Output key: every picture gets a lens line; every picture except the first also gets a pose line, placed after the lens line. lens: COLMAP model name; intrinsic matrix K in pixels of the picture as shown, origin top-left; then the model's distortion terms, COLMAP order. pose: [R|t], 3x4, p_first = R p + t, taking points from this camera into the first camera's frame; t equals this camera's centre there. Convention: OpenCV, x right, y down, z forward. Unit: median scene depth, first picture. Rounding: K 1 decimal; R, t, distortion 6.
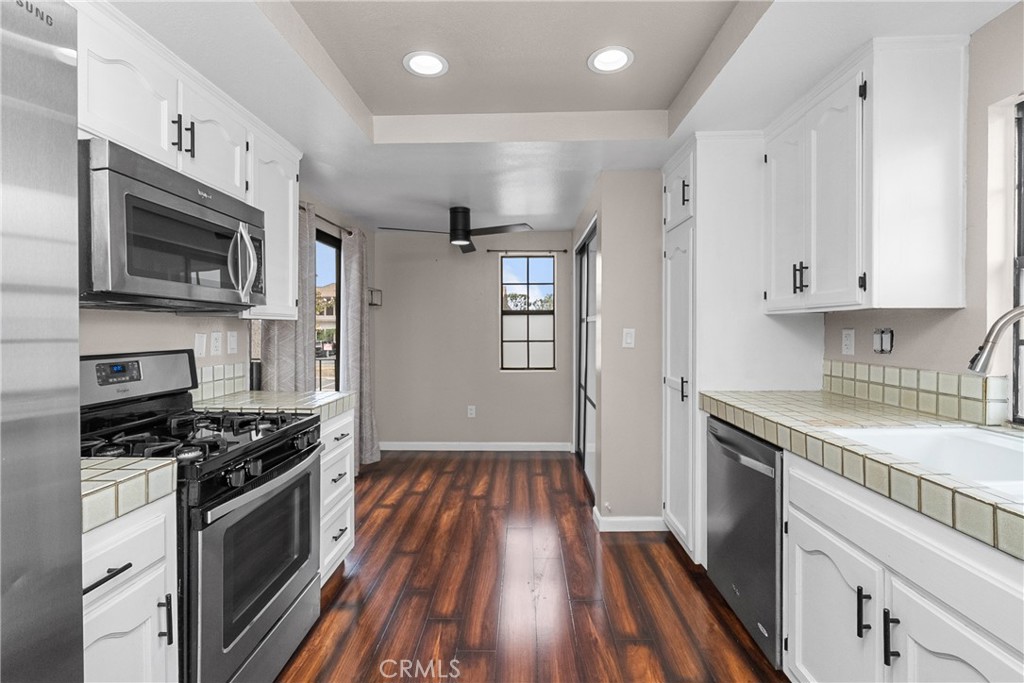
lens RADIAL K [[441.4, 0, 513.5], [0, 441.4, 344.8], [0, 0, 1]] dist [-0.009487, 0.000288]
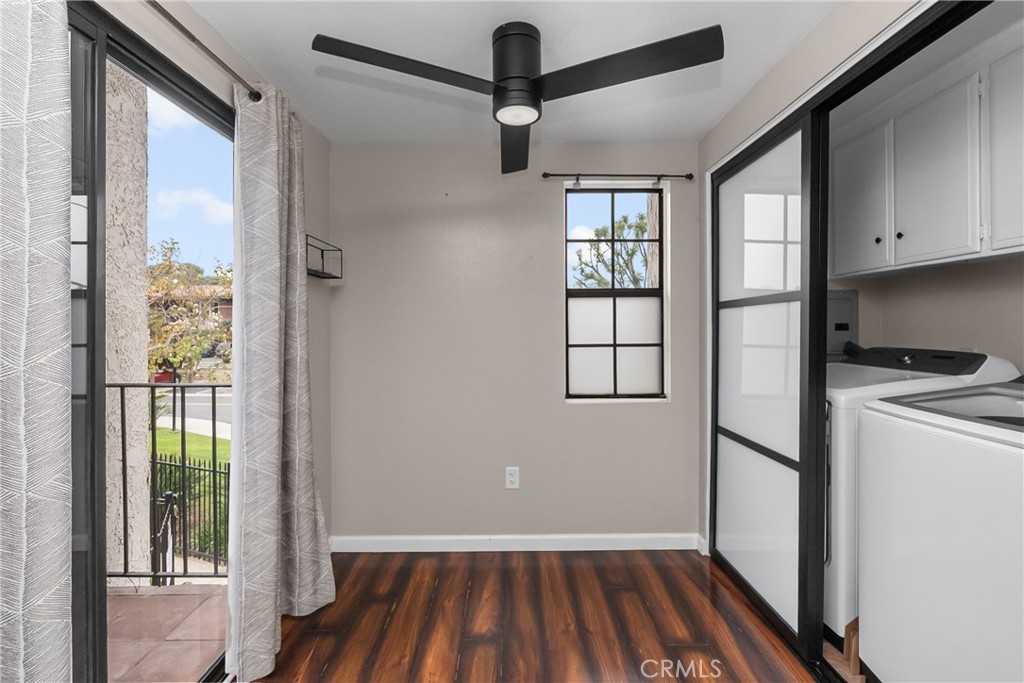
lens RADIAL K [[441.4, 0, 511.5], [0, 441.4, 341.6], [0, 0, 1]] dist [-0.009487, 0.000288]
pose [[0.999469, -0.001604, 0.032558, -0.112325], [0.001630, 0.999998, -0.000762, -0.012440], [-0.032557, 0.000815, 0.999470, 0.461004]]
